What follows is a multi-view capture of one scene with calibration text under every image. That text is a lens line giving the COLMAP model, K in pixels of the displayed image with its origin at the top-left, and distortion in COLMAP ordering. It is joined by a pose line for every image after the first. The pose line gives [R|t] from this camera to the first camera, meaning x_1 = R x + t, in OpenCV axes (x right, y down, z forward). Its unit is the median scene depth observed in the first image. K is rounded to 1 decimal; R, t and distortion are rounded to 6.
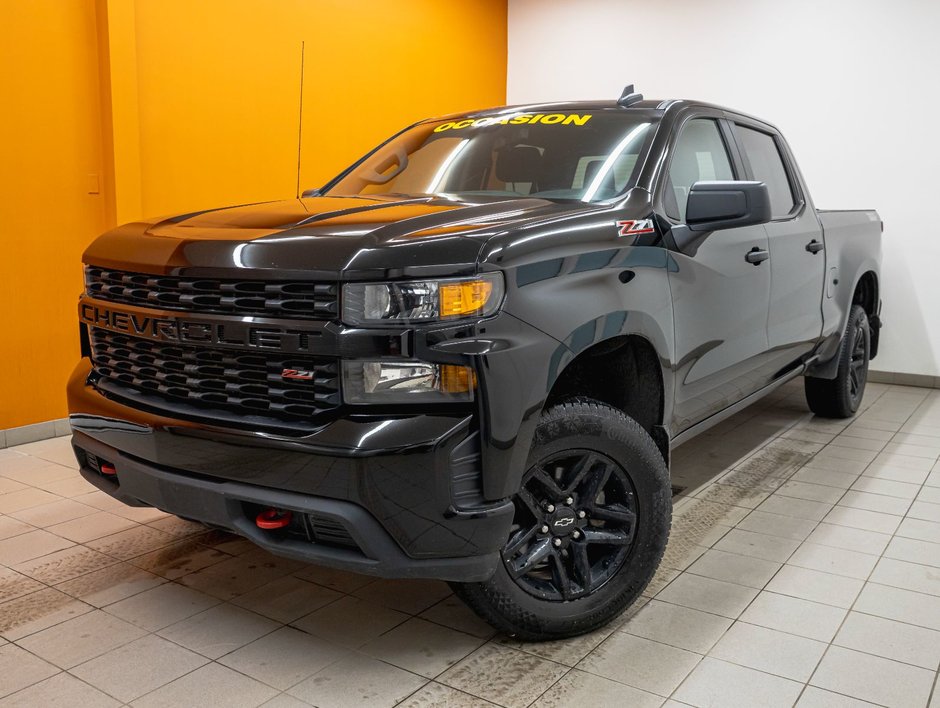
lens RADIAL K [[833.4, 0, 472.9], [0, 833.4, 351.3], [0, 0, 1]] dist [-0.016755, 0.000983]
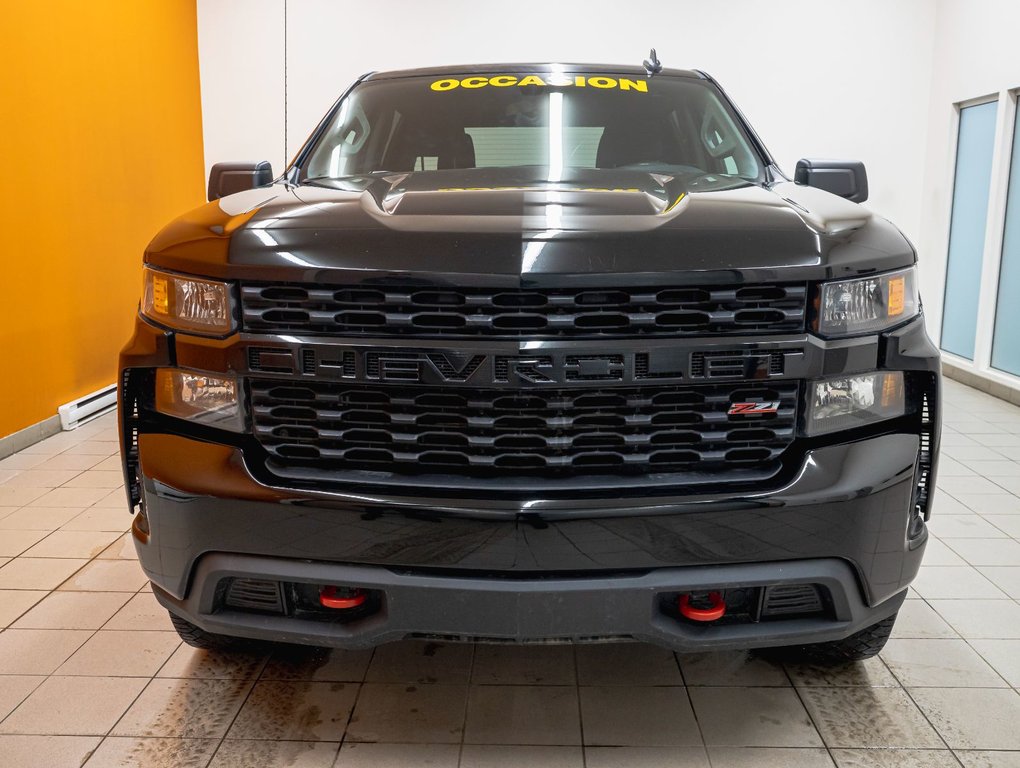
lens RADIAL K [[904.3, 0, 510.1], [0, 904.3, 378.8], [0, 0, 1]] dist [-0.016755, 0.000983]
pose [[0.851402, -0.112780, 0.512245, -0.781438], [0.094619, 0.993612, 0.061495, -0.067119], [-0.515908, -0.003889, 0.856635, 0.397283]]
